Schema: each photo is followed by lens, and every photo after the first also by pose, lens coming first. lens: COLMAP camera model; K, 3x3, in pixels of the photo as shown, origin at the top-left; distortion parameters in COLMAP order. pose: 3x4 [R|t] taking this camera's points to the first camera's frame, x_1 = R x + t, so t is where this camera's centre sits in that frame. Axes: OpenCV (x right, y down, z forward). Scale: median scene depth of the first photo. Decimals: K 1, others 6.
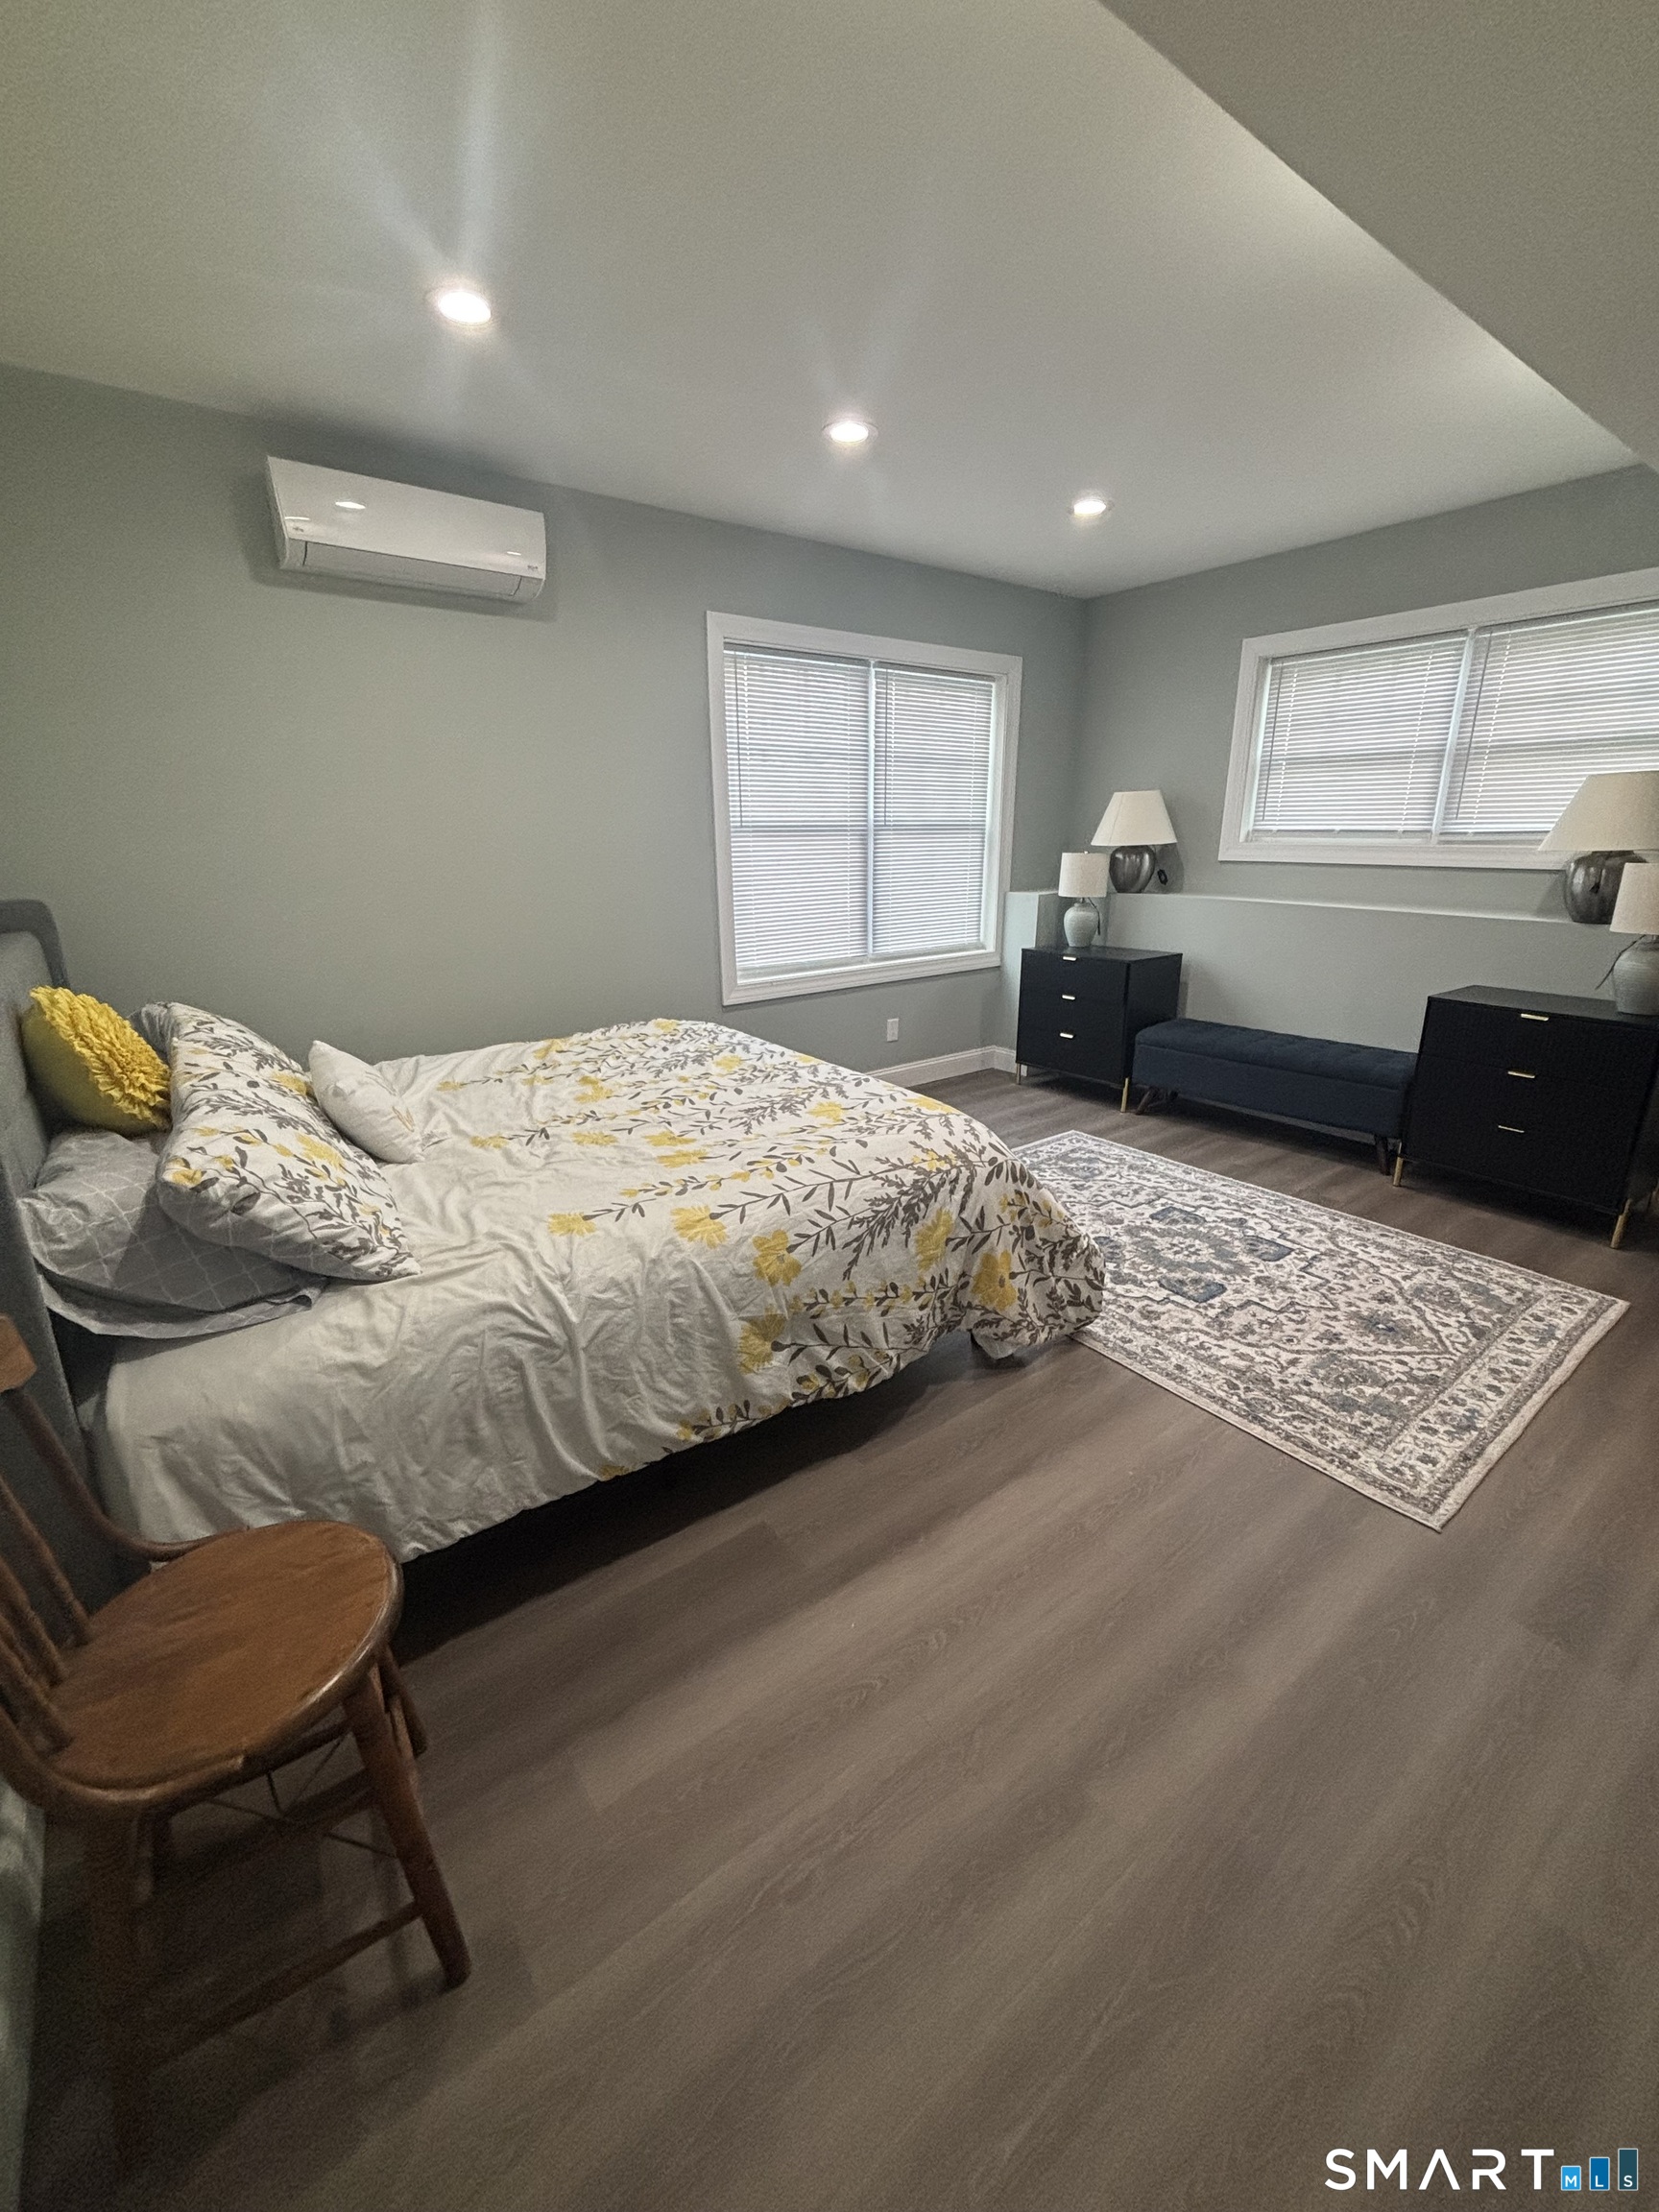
lens RADIAL K [[895.2, 0, 829.2], [0, 895.2, 1095.6], [0, 0, 1]] dist [0.001263, -0.000739]
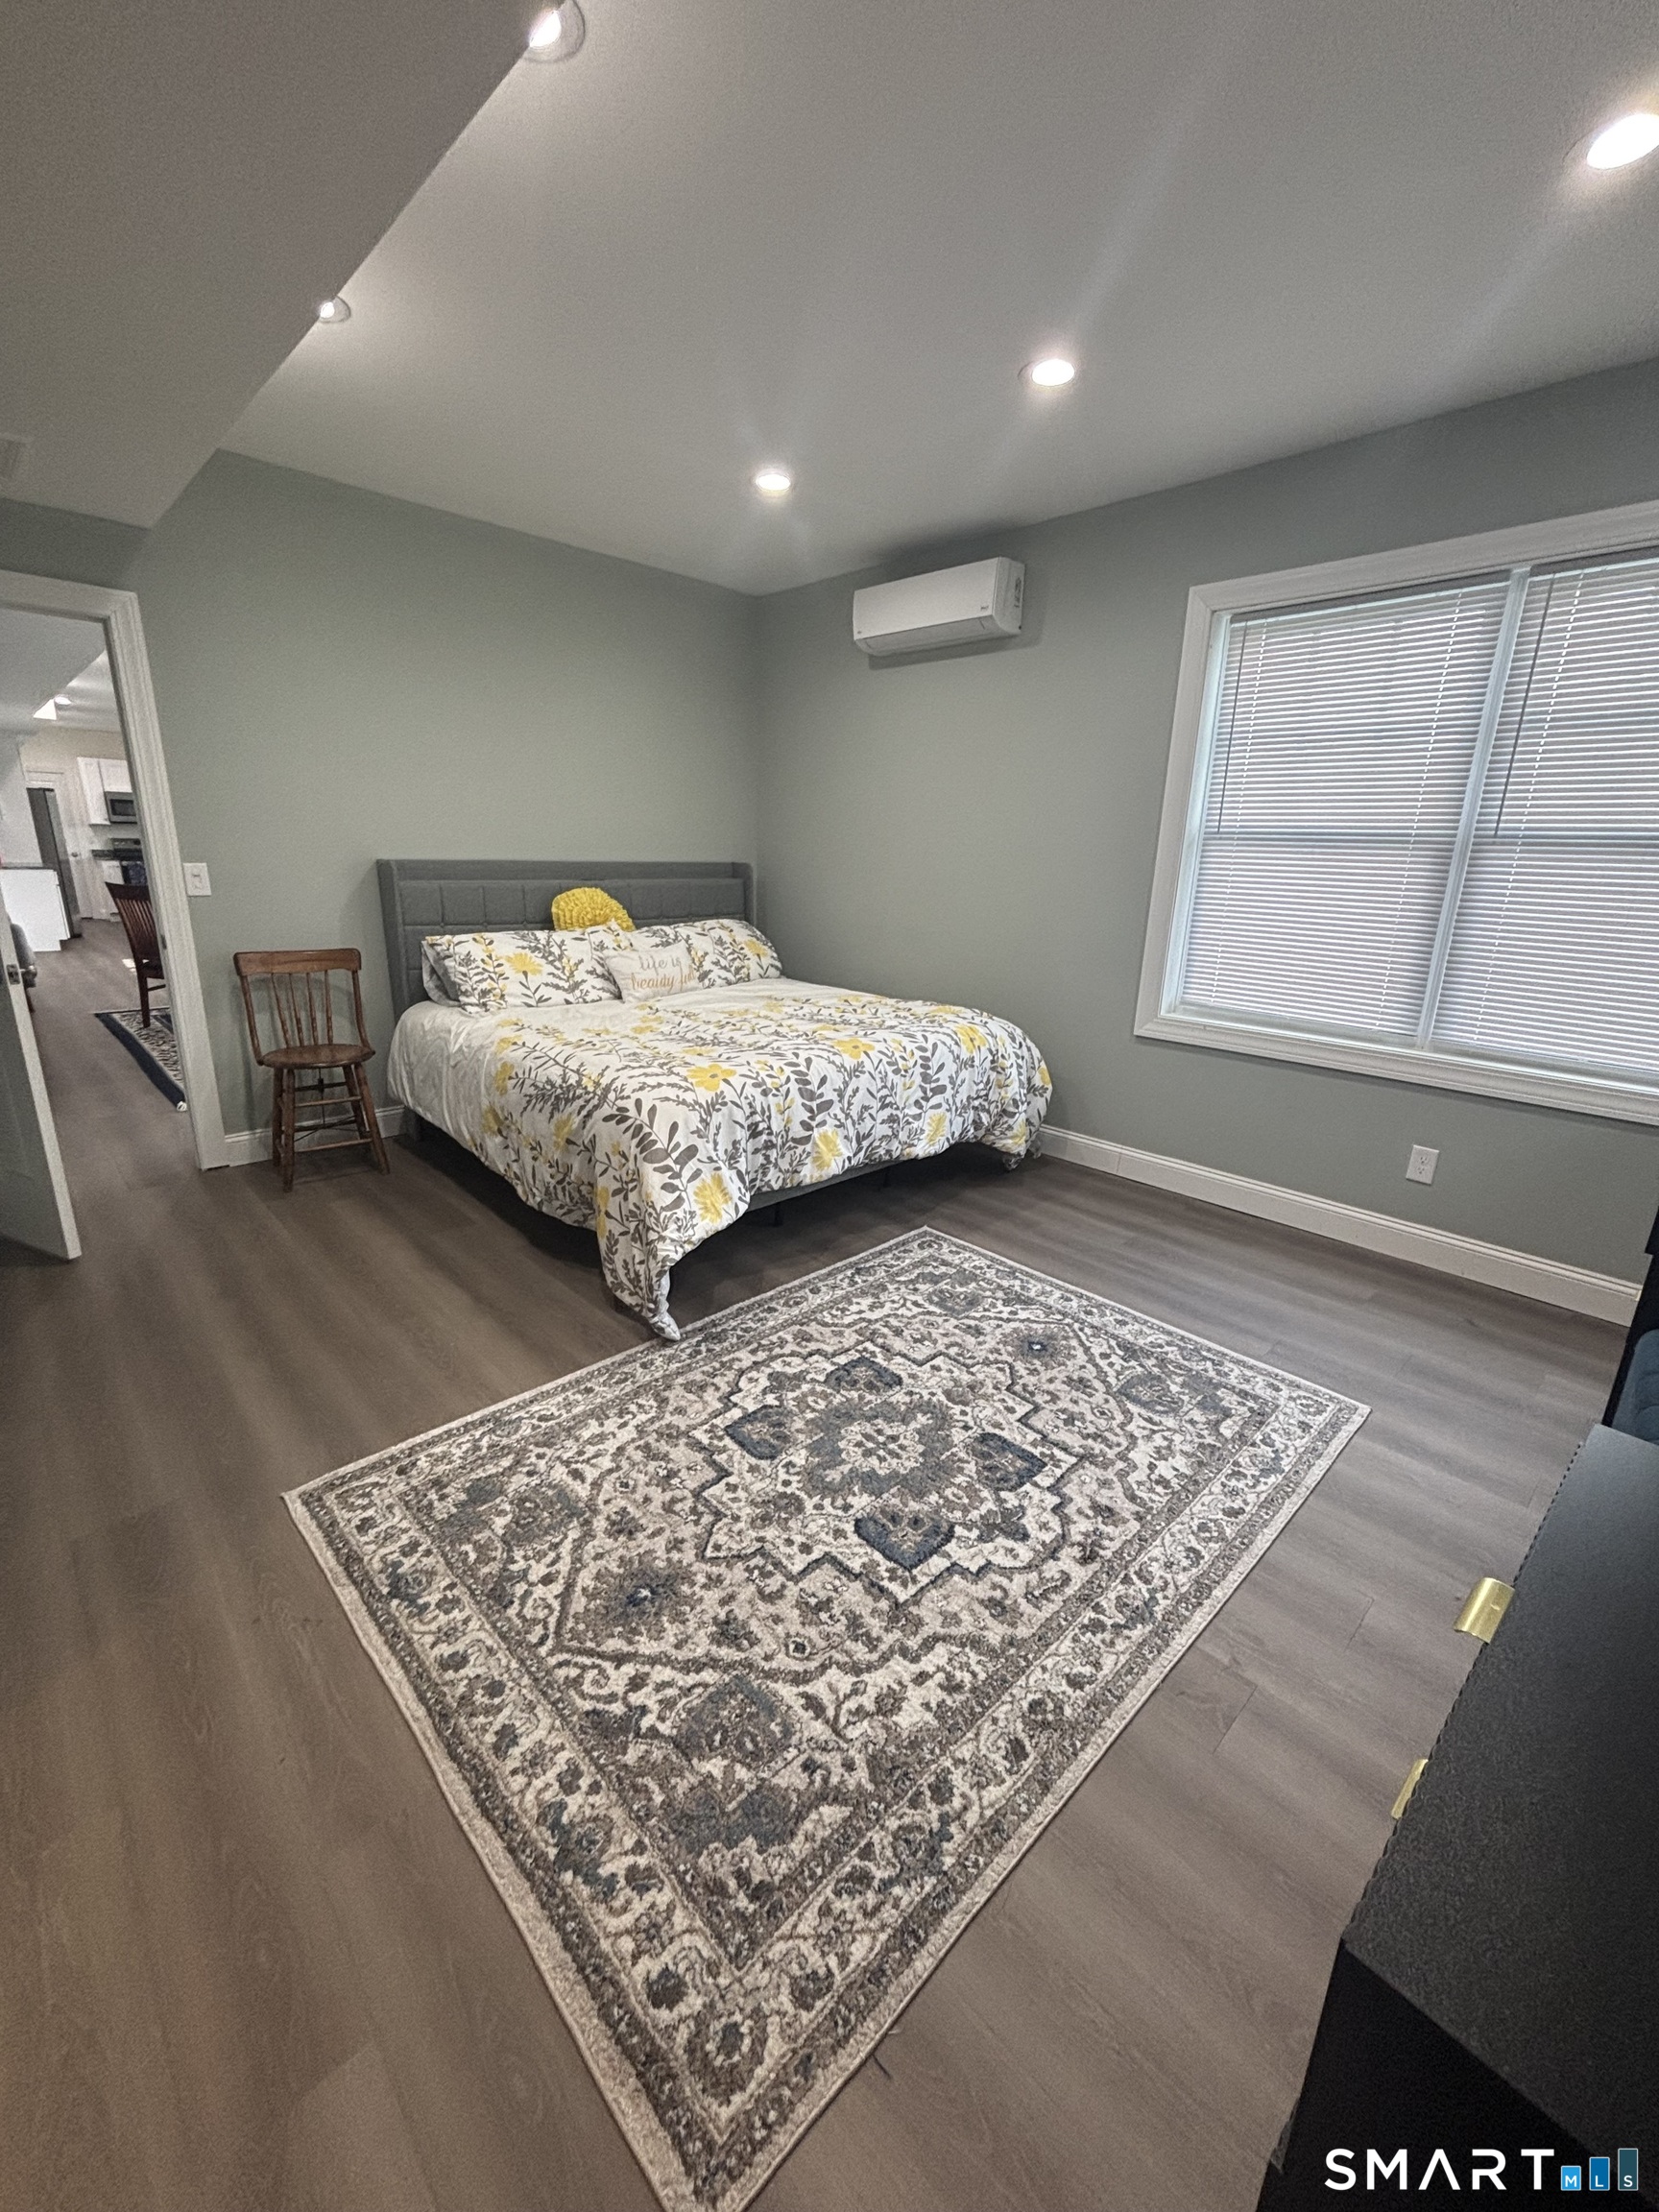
lens RADIAL K [[895.2, 0, 831.8], [0, 895.2, 1108.8], [0, 0, 1]] dist [0.001263, -0.000739]
pose [[0.113221, 0.288120, -0.950877, 1.021552], [-0.311393, 0.919105, 0.241415, -0.223892], [0.943512, 0.268763, 0.193780, 0.822312]]
